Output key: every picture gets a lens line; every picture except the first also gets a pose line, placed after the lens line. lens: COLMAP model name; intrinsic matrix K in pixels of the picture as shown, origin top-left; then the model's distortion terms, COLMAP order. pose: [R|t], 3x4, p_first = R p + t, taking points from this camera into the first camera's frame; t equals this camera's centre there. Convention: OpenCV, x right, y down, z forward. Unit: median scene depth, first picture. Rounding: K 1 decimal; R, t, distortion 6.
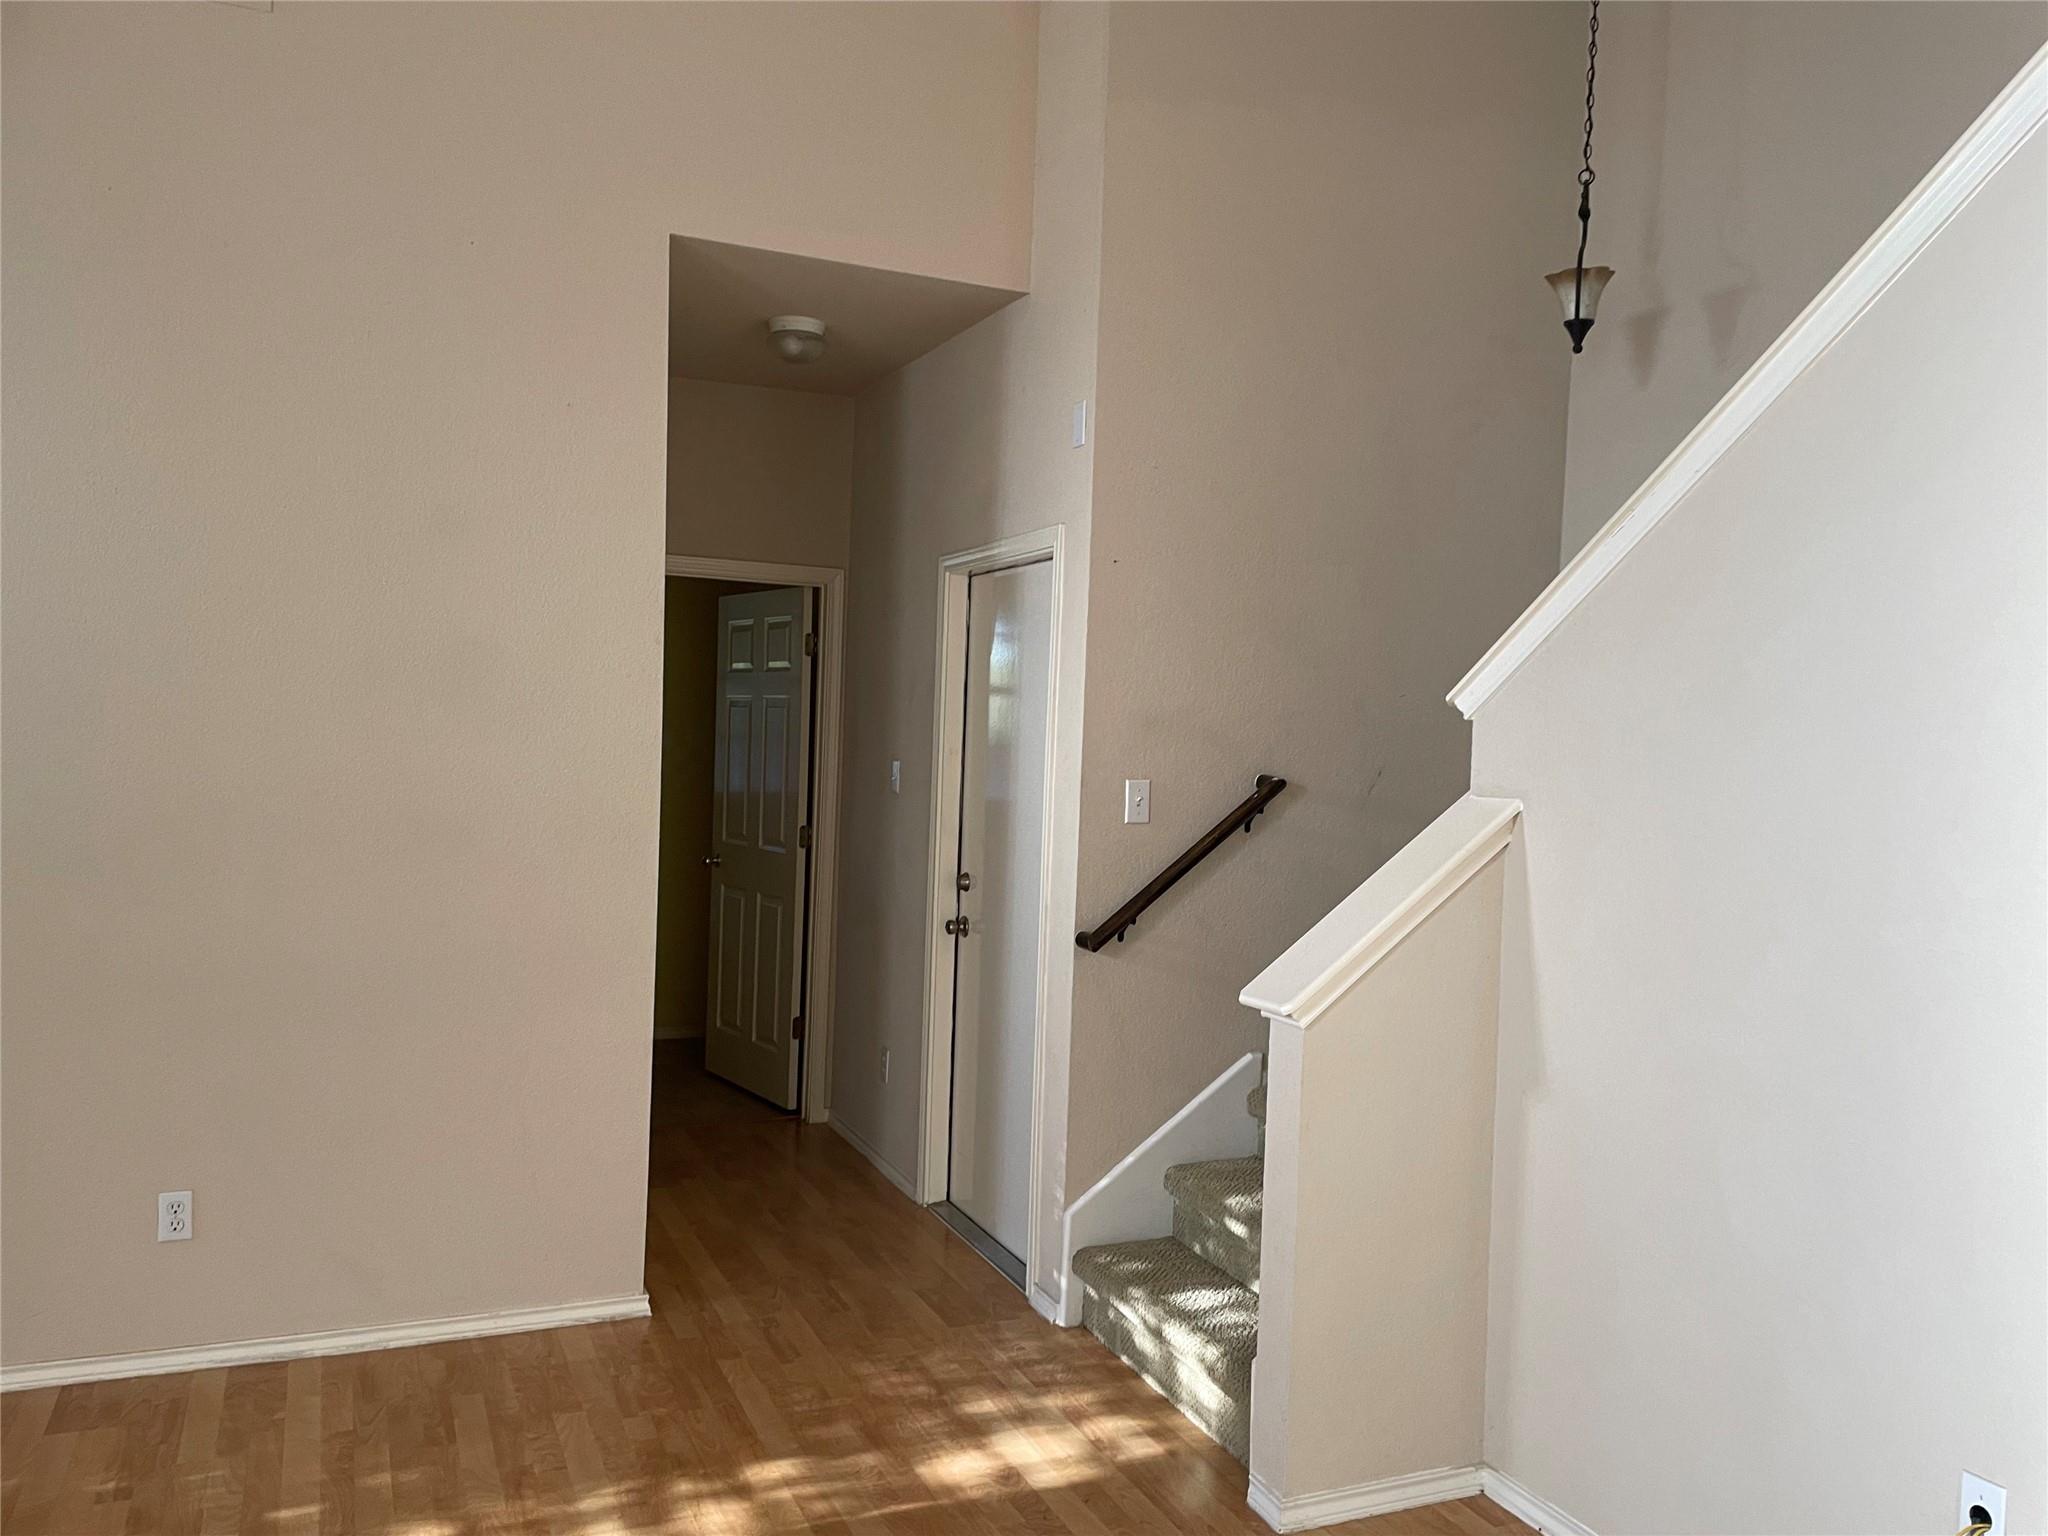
lens RADIAL K [[1546.7, 0, 1044.2], [0, 1546.7, 788.7], [0, 0, 1]] dist [0.092266, -0.122033]
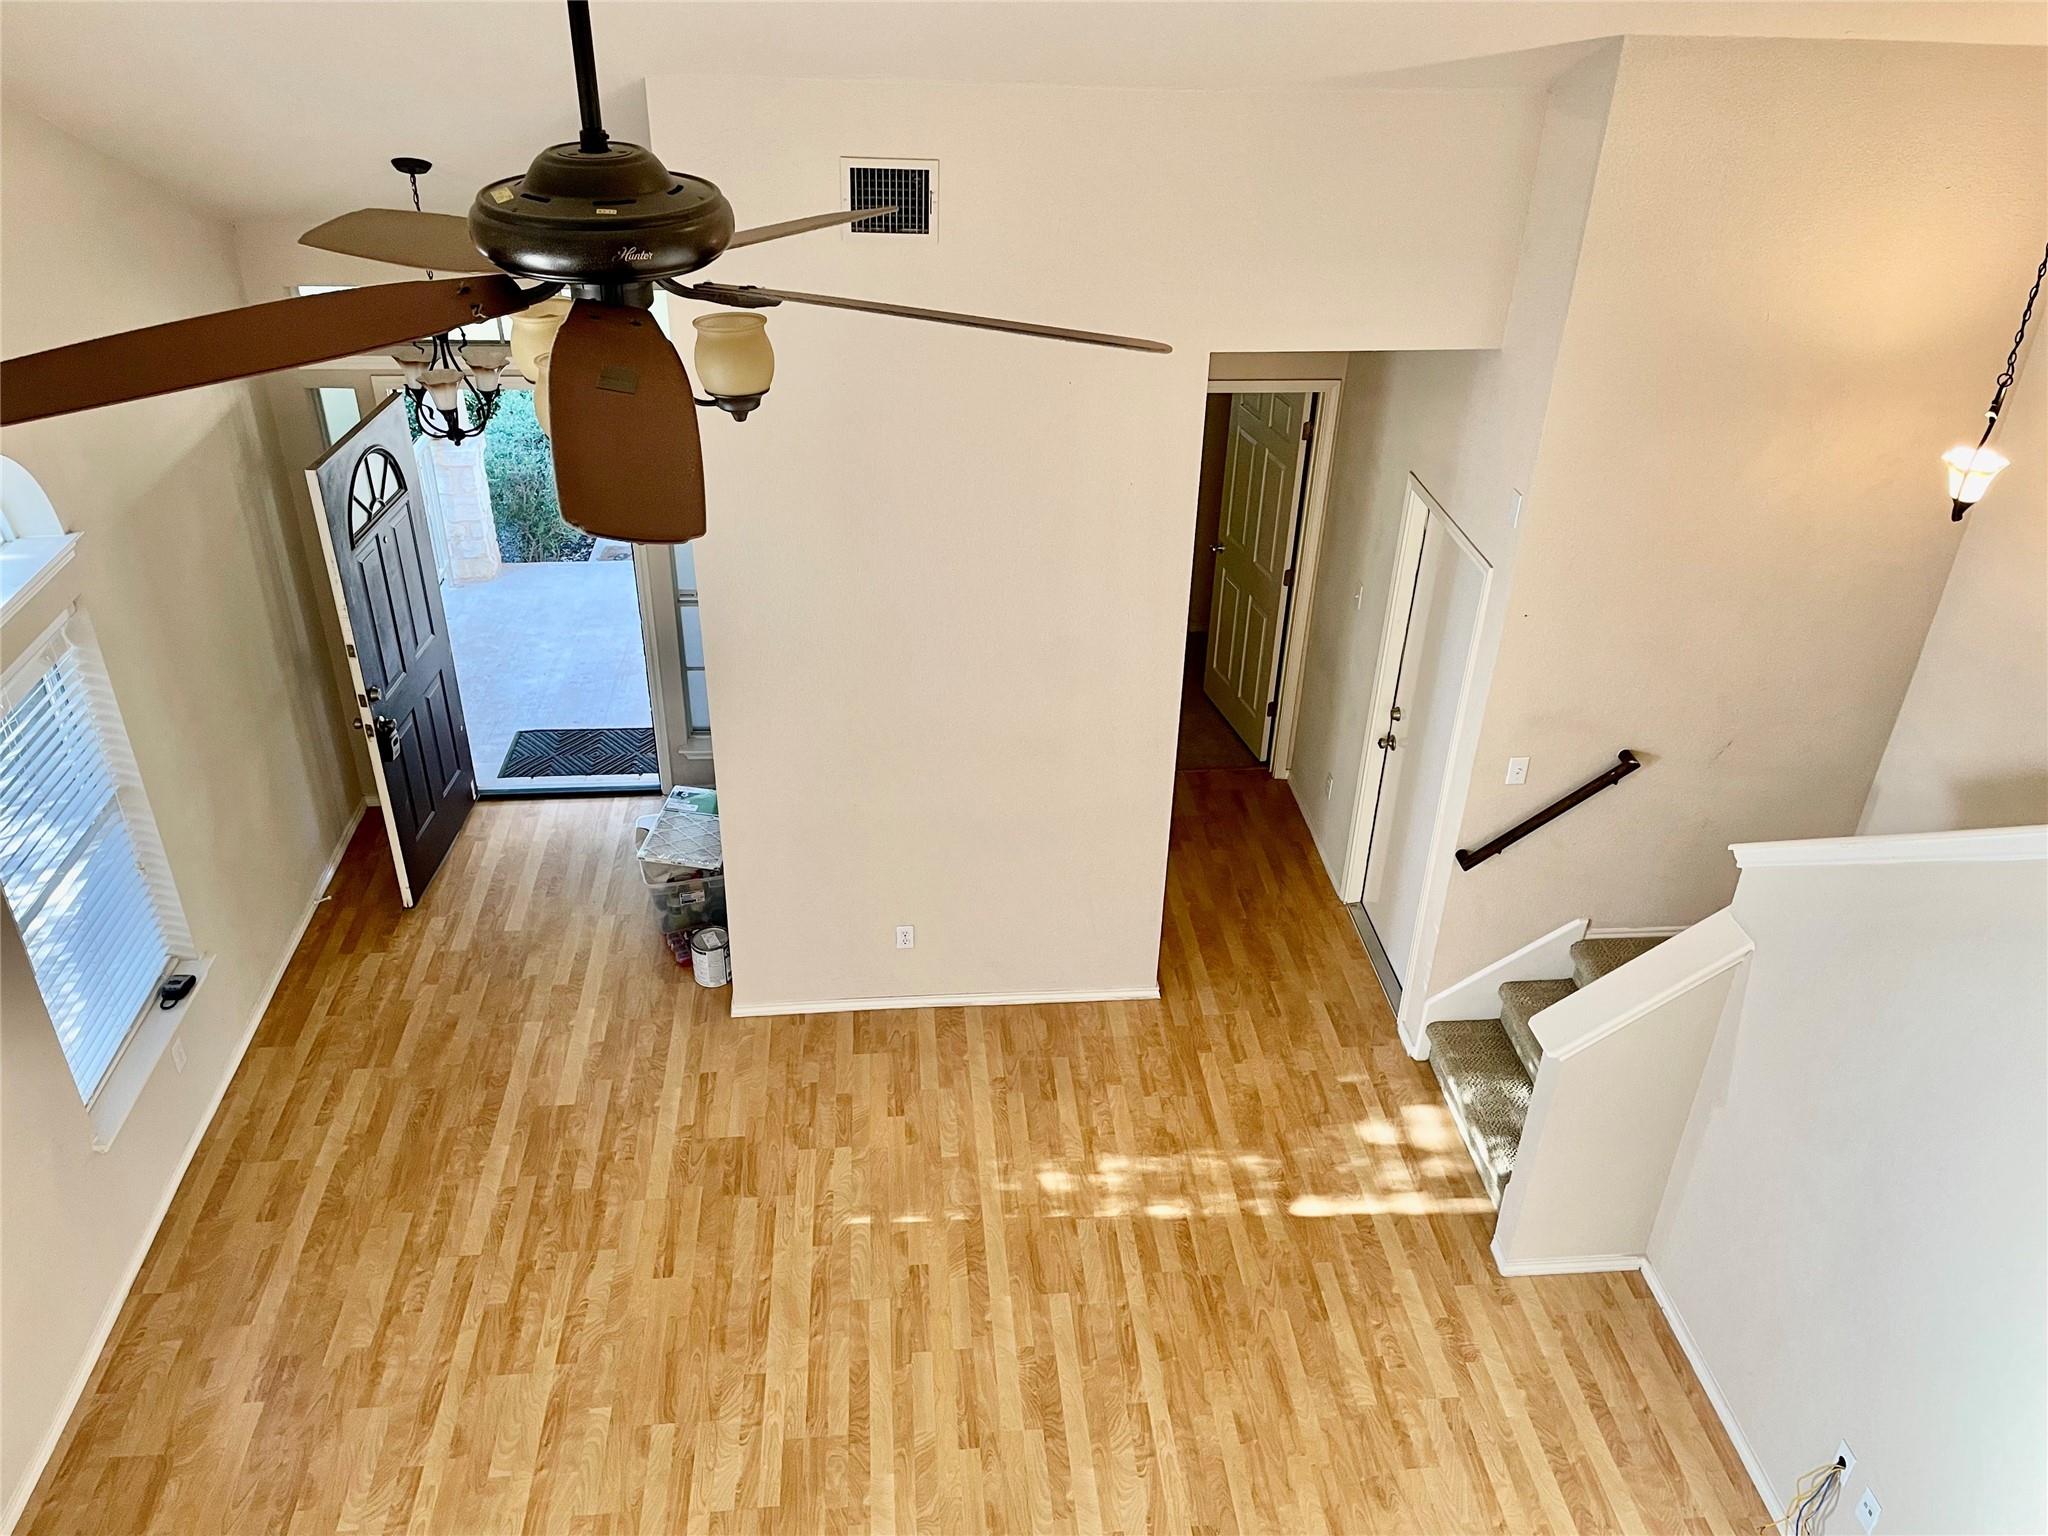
lens RADIAL K [[1550.3, 0, 1029.4], [0, 1550.3, 751.6], [0, 0, 1]] dist [0.090719, -0.124862]
pose [[0.946583, 0.157153, -0.281575, 0.038397], [-0.004047, 0.878925, 0.476943, -0.667962], [0.322436, -0.450326, 0.832611, -0.287933]]
